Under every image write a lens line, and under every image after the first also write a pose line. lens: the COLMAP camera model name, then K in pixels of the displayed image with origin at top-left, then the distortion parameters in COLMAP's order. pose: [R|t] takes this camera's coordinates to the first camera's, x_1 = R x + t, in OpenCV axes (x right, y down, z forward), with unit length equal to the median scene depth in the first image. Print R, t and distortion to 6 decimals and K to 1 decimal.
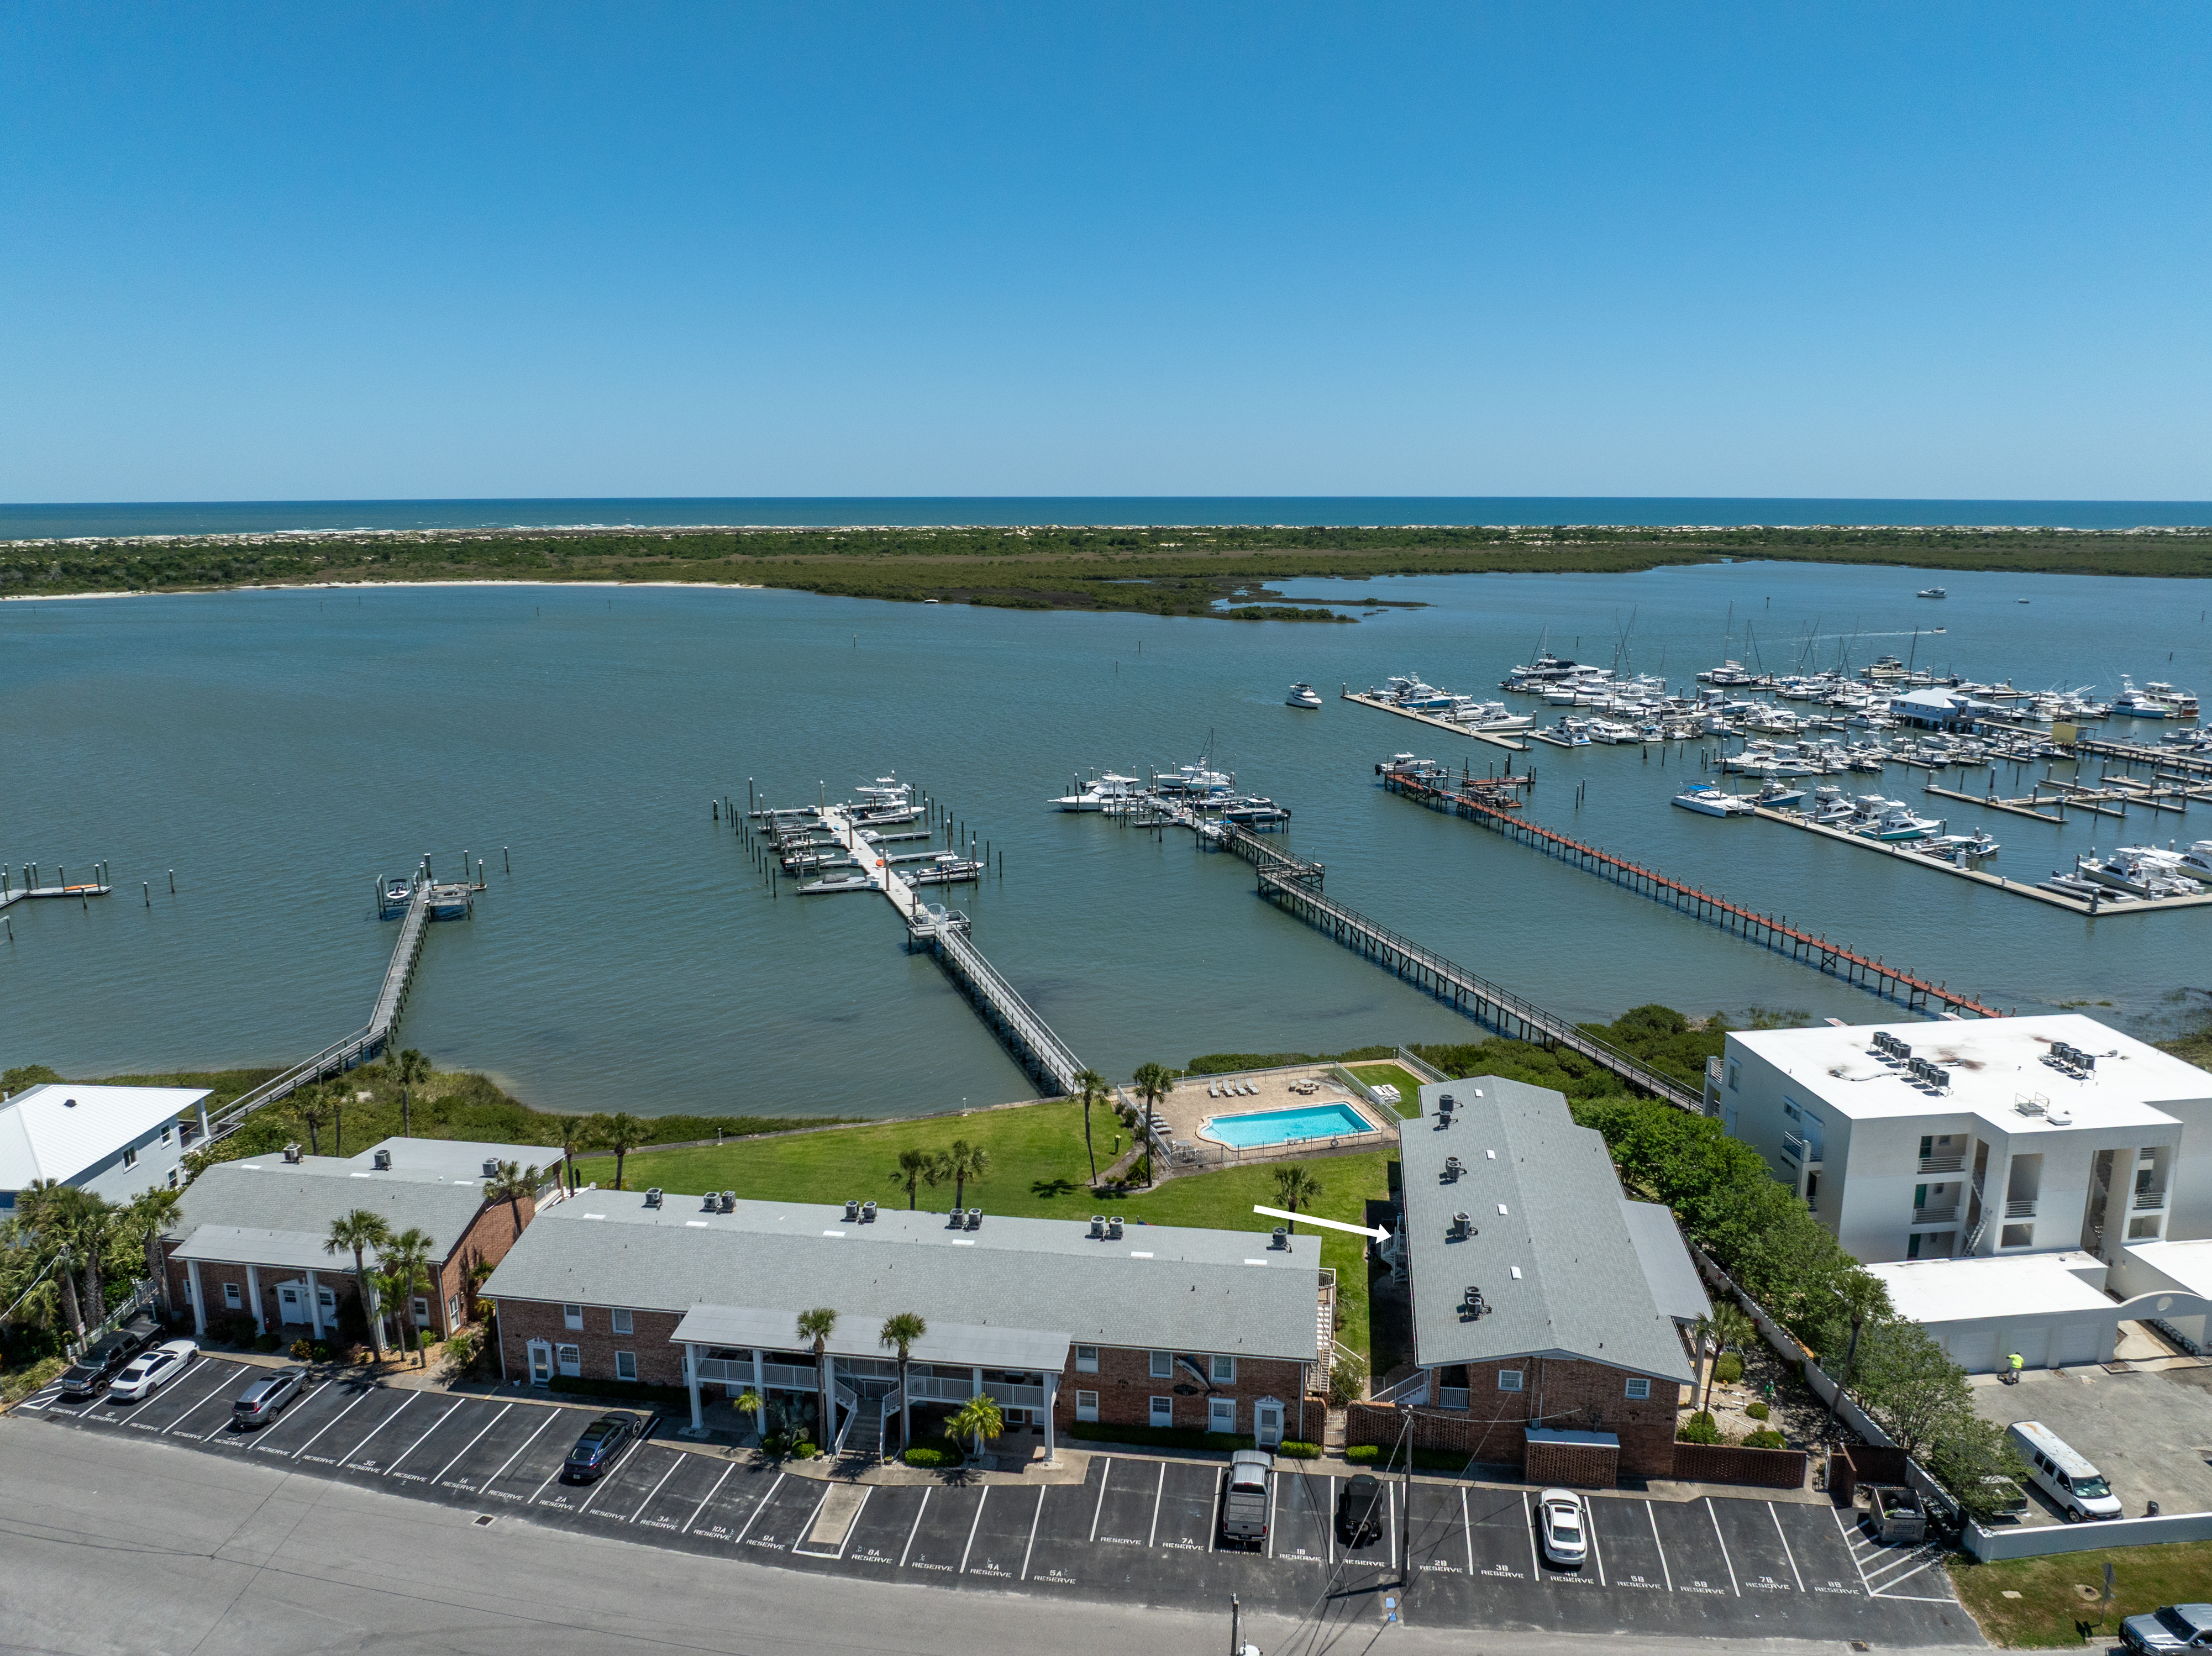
lens RADIAL K [[1566.6, 0, 1116.2], [0, 1566.6, 813.8], [0, 0, 1]] dist [-0.021274, -0.024600]
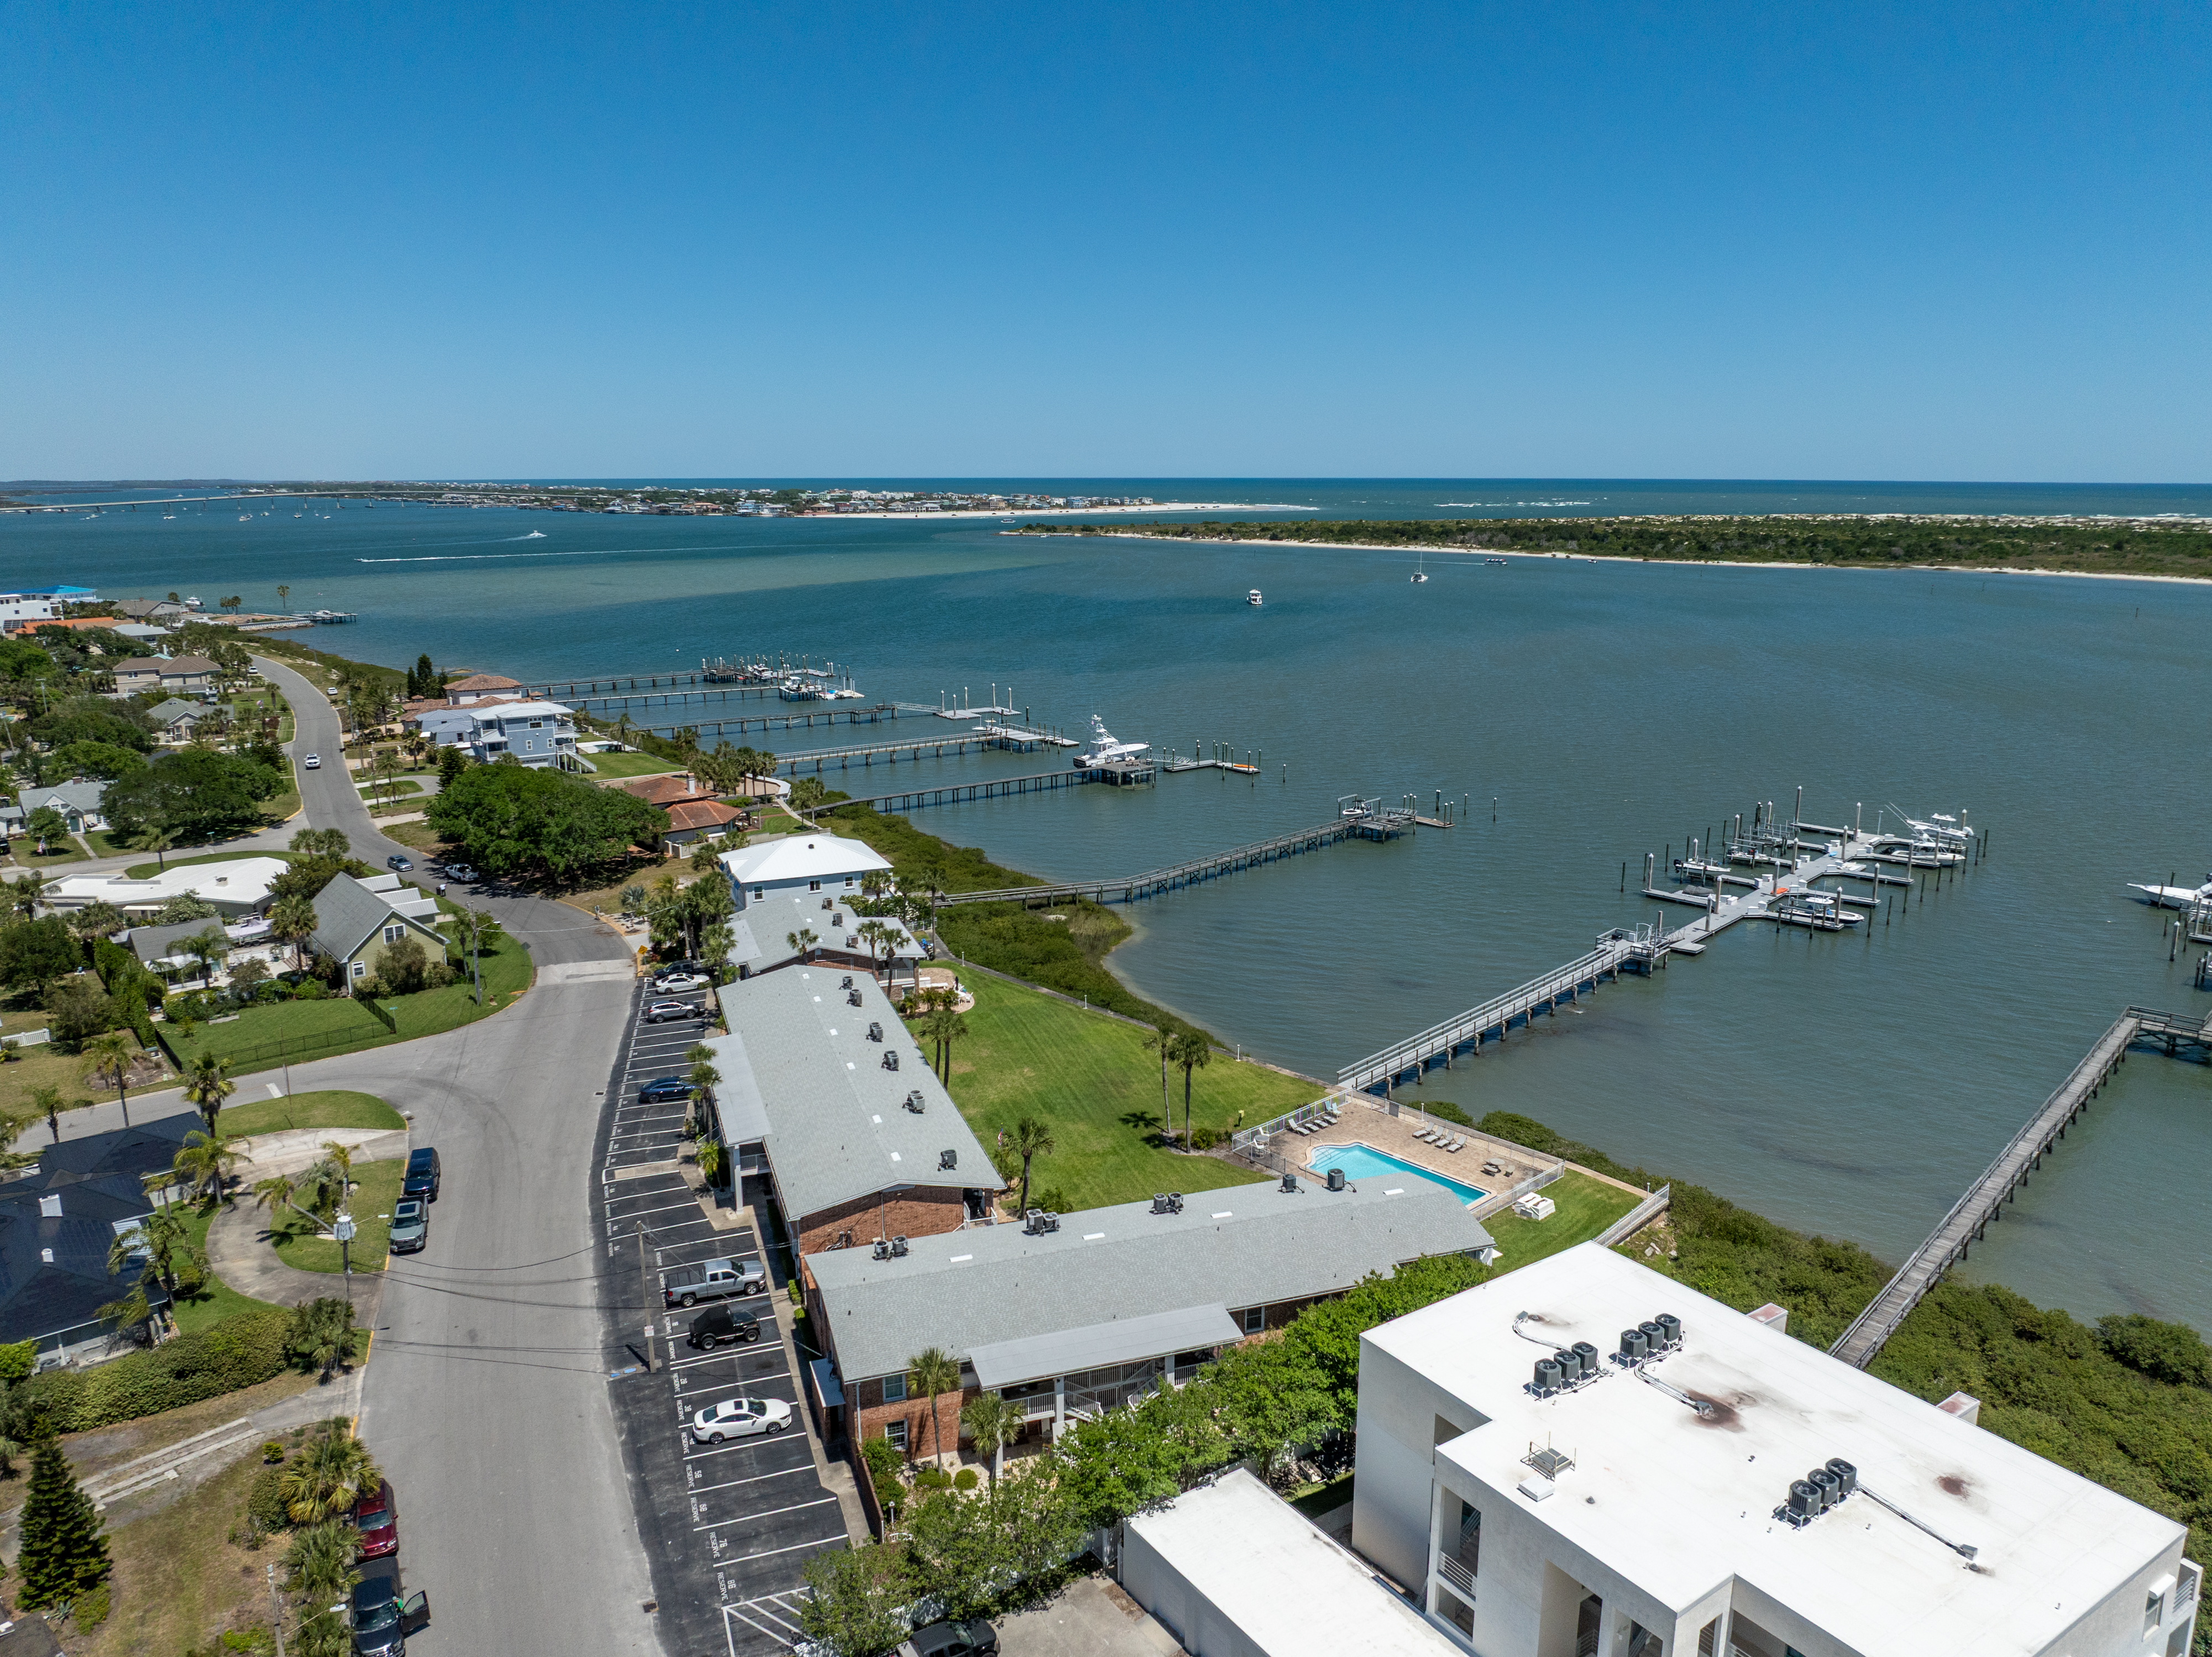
lens RADIAL K [[1566.8, 0, 1116.2], [0, 1566.8, 814.3], [0, 0, 1]] dist [-0.021274, -0.024600]
pose [[0.463406, 0.190771, -0.865367, 0.480036], [-0.180174, 0.976438, 0.118773, -0.054141], [0.867636, 0.100877, 0.486859, 0.239343]]
